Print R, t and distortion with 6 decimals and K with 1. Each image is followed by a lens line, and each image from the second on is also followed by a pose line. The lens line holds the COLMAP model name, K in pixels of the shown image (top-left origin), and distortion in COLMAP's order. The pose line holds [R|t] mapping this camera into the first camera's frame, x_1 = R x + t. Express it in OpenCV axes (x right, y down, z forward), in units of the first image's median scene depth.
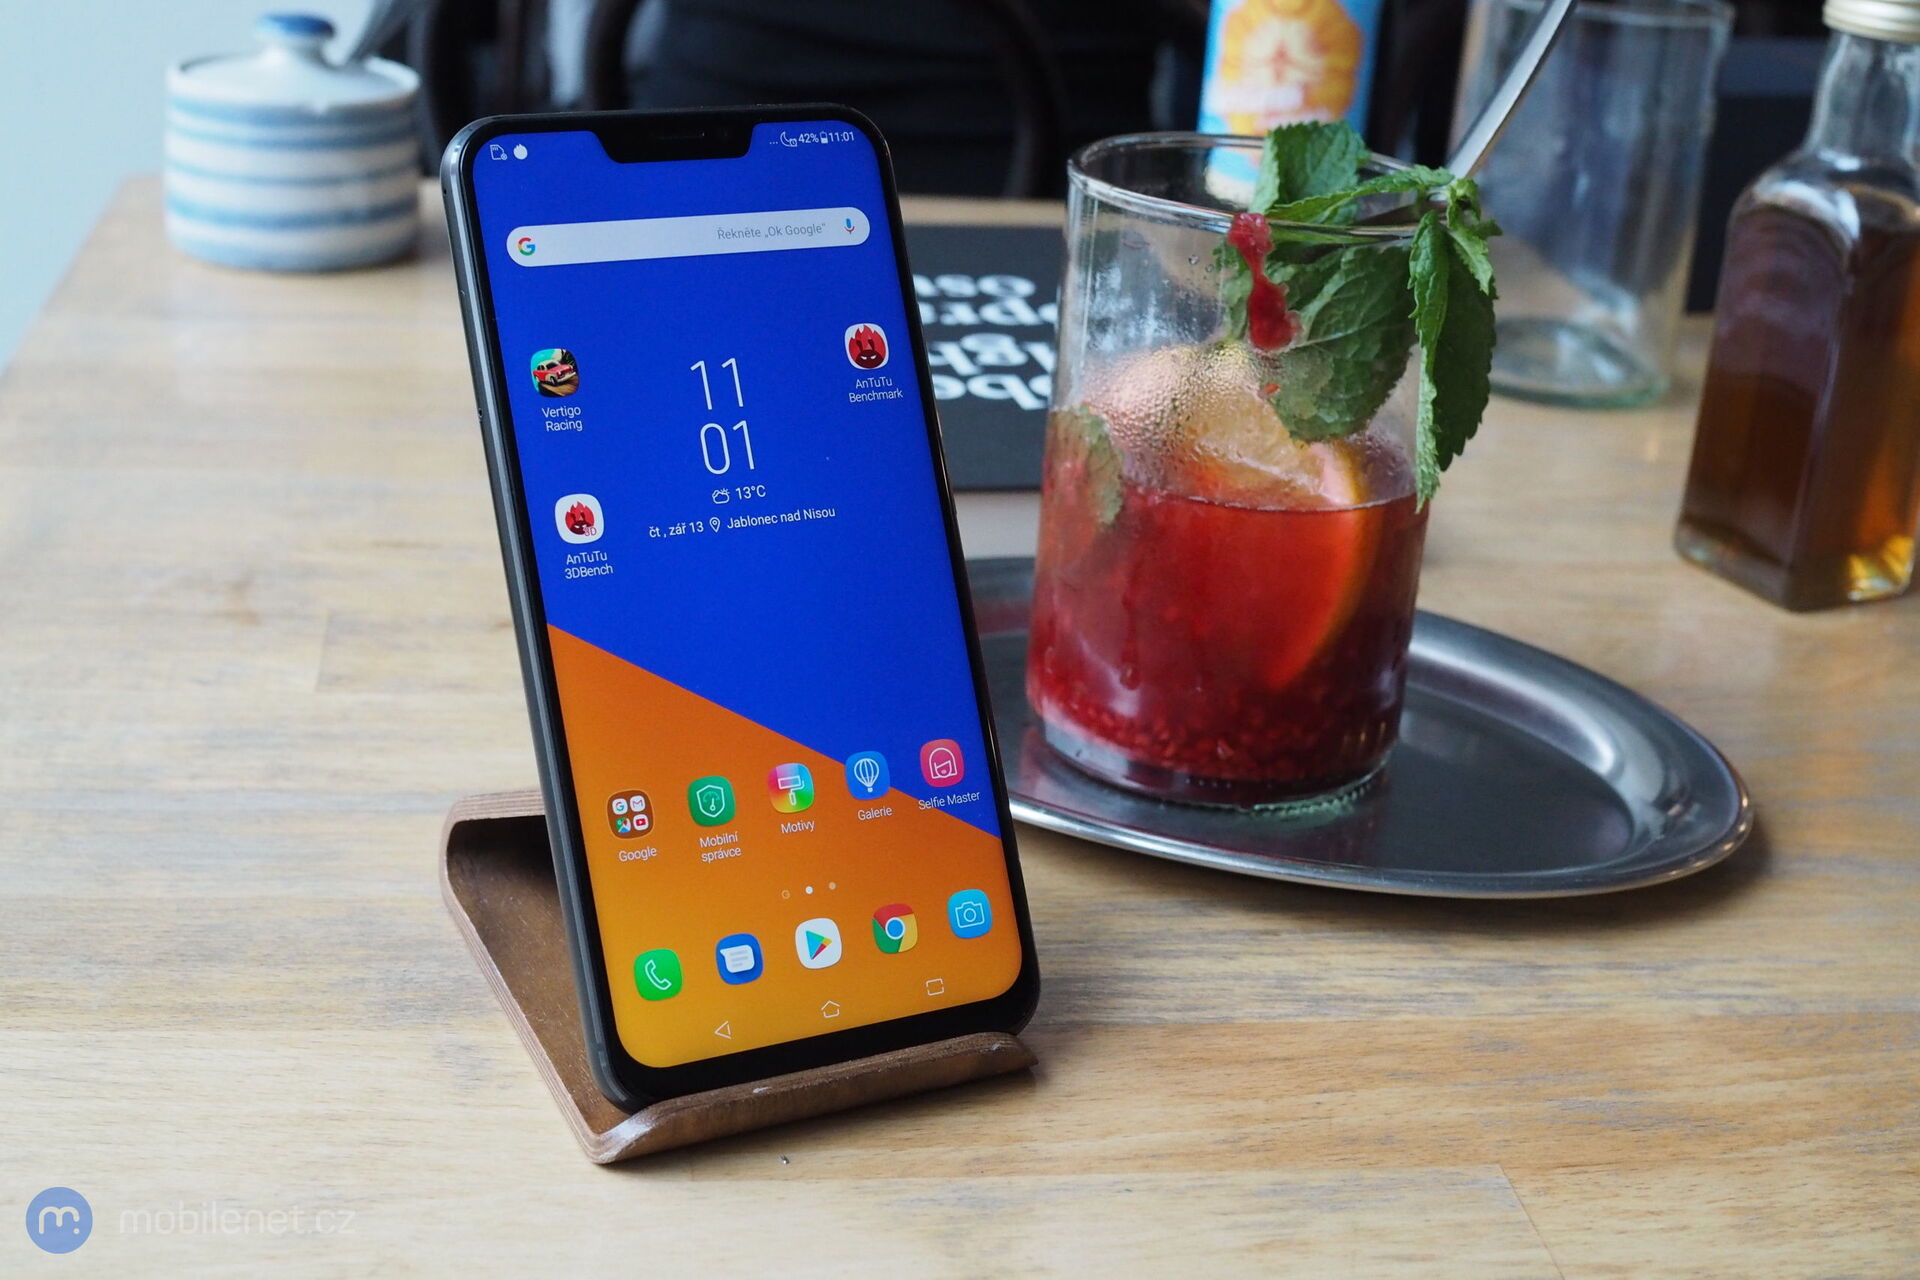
lens RADIAL K [[2761.6, 0, 963.0], [0, 2761.6, 639.4], [0, 0, 1]] dist [-0.115537, 0.000000]
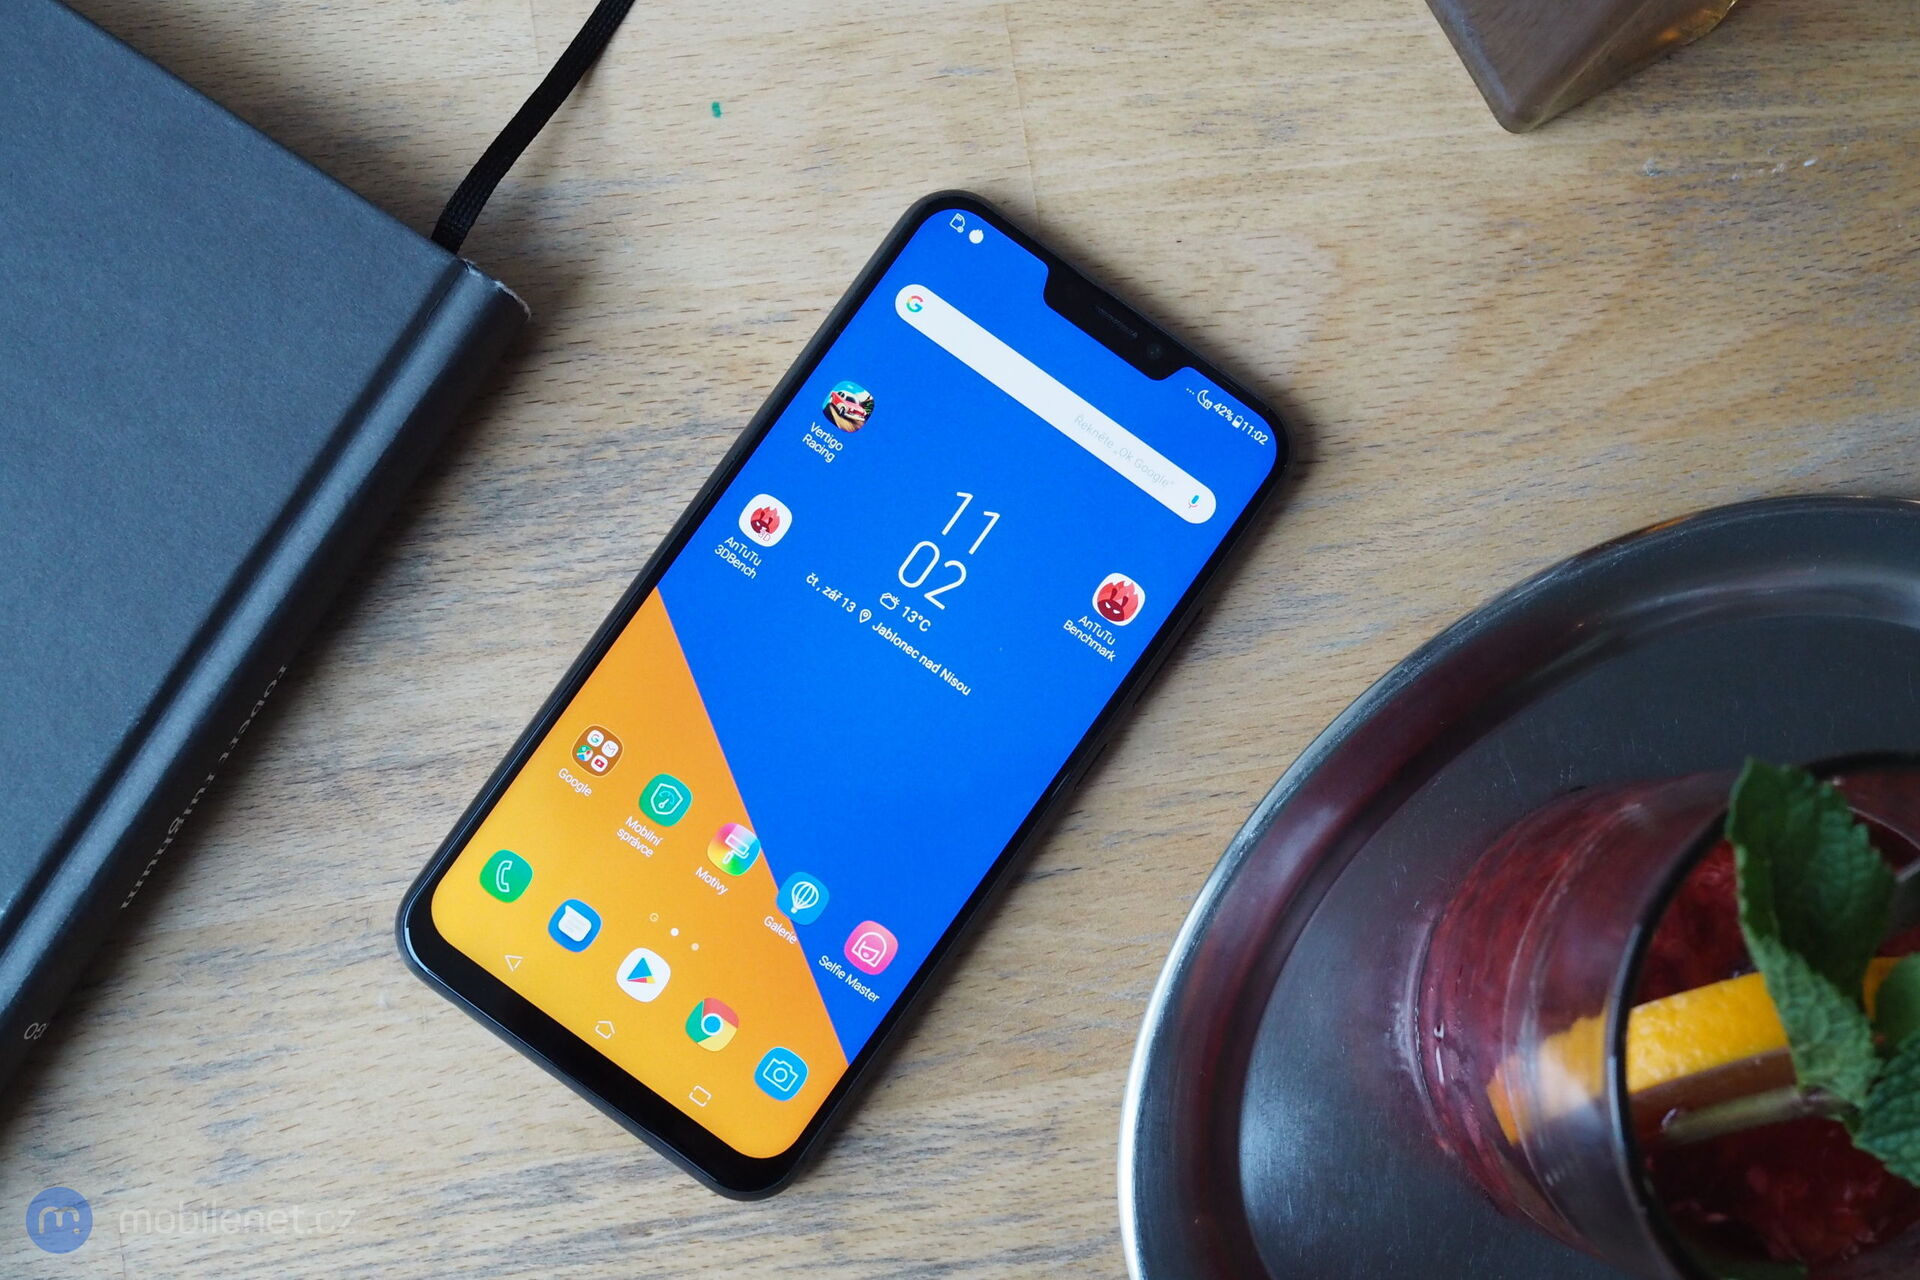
lens RADIAL K [[2761.6, 0, 962.2], [0, 2761.6, 630.4], [0, 0, 1]] dist [-0.115537, 0.000000]
pose [[0.626925, 0.609833, -0.484839, 0.438636], [-0.676241, 0.734979, 0.050042, -0.114666], [0.386863, 0.296495, 0.873171, 0.116022]]
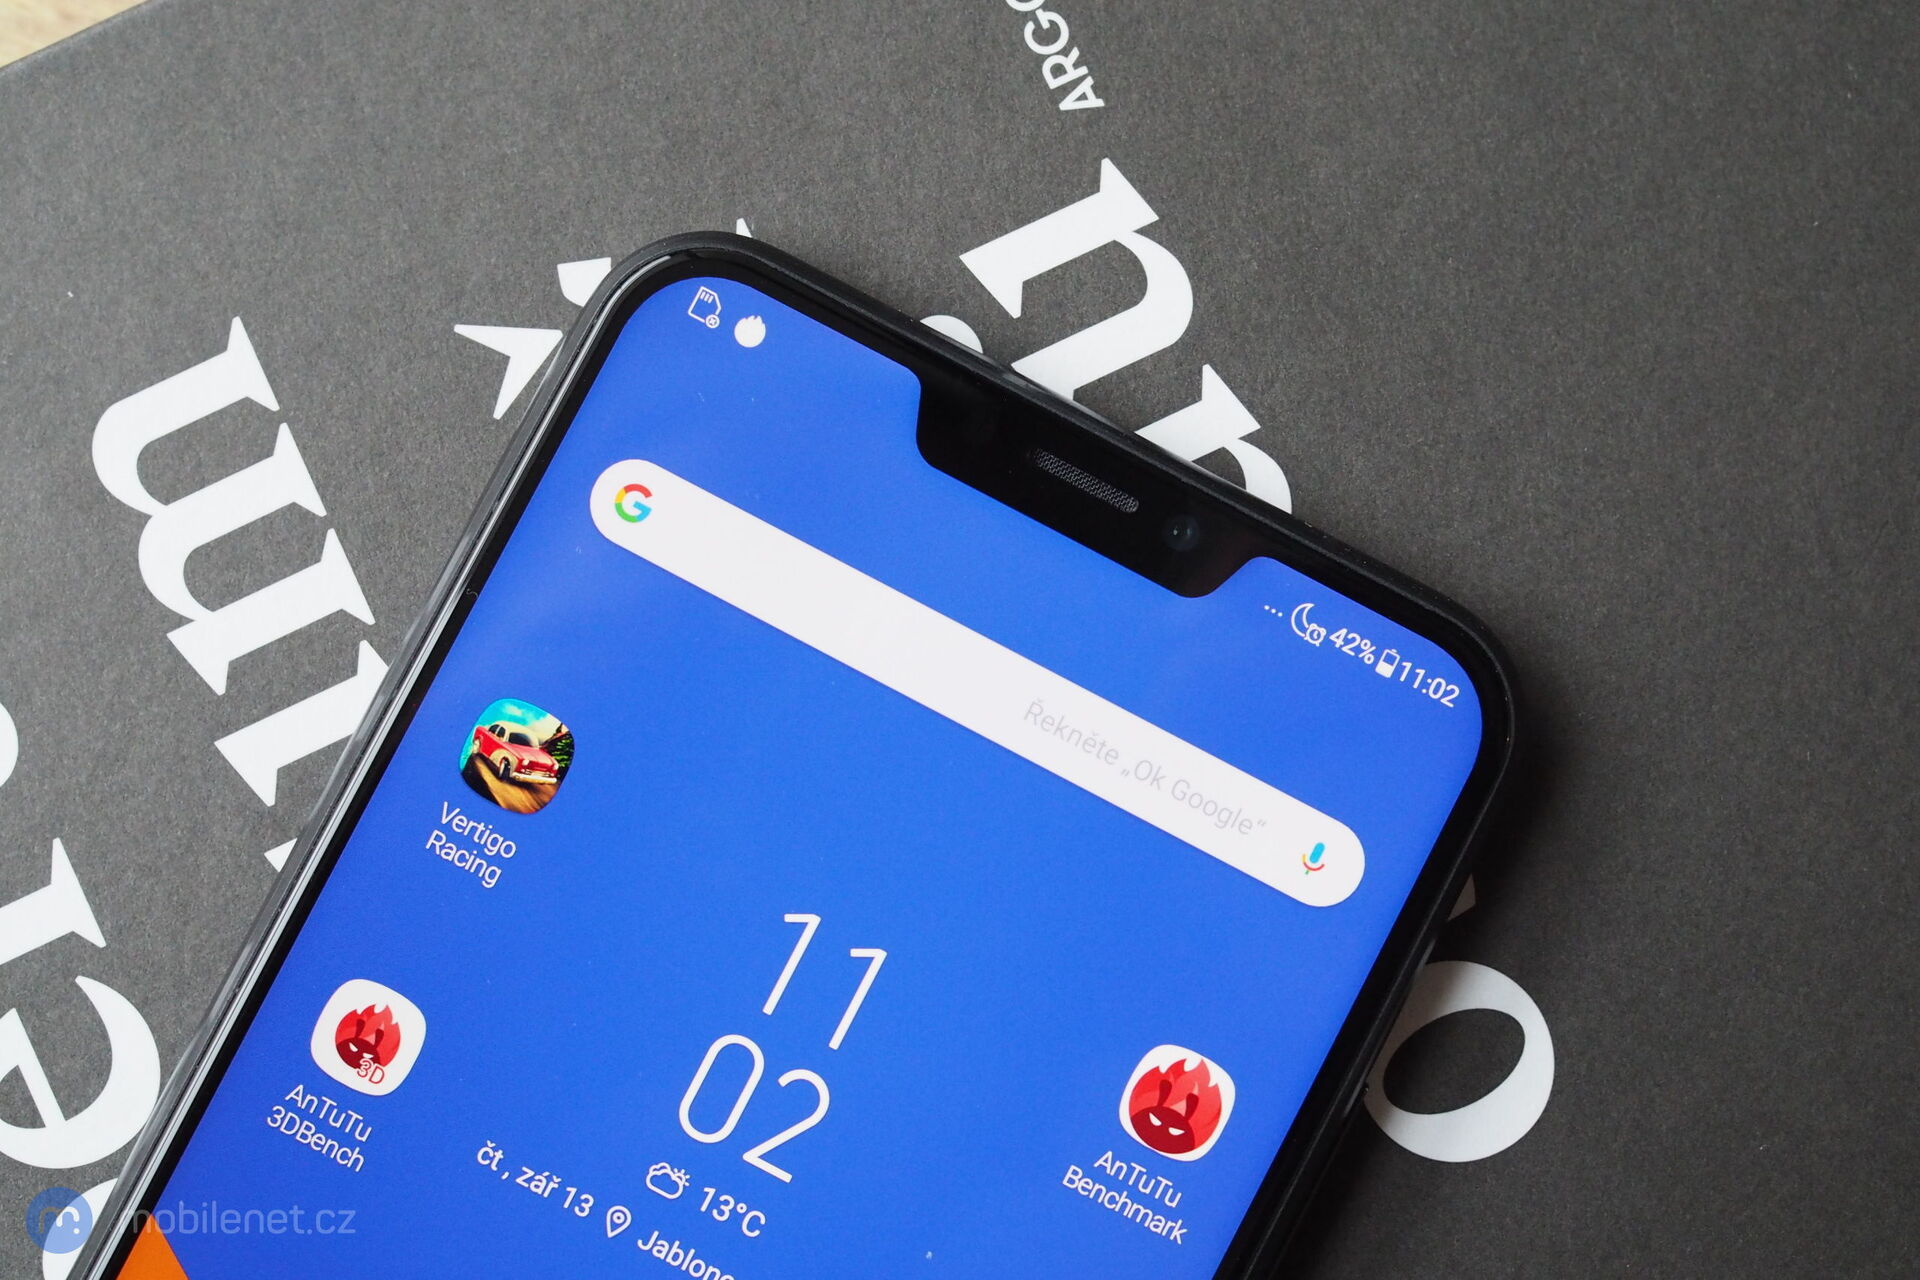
lens RADIAL K [[2761.6, 0, 960.9], [0, 2761.6, 641.0], [0, 0, 1]] dist [-0.115537, 0.000000]
pose [[0.697251, 0.530315, -0.482293, 0.119748], [-0.566121, 0.820100, 0.083317, -0.192566], [0.439713, 0.214943, 0.872039, 0.609637]]
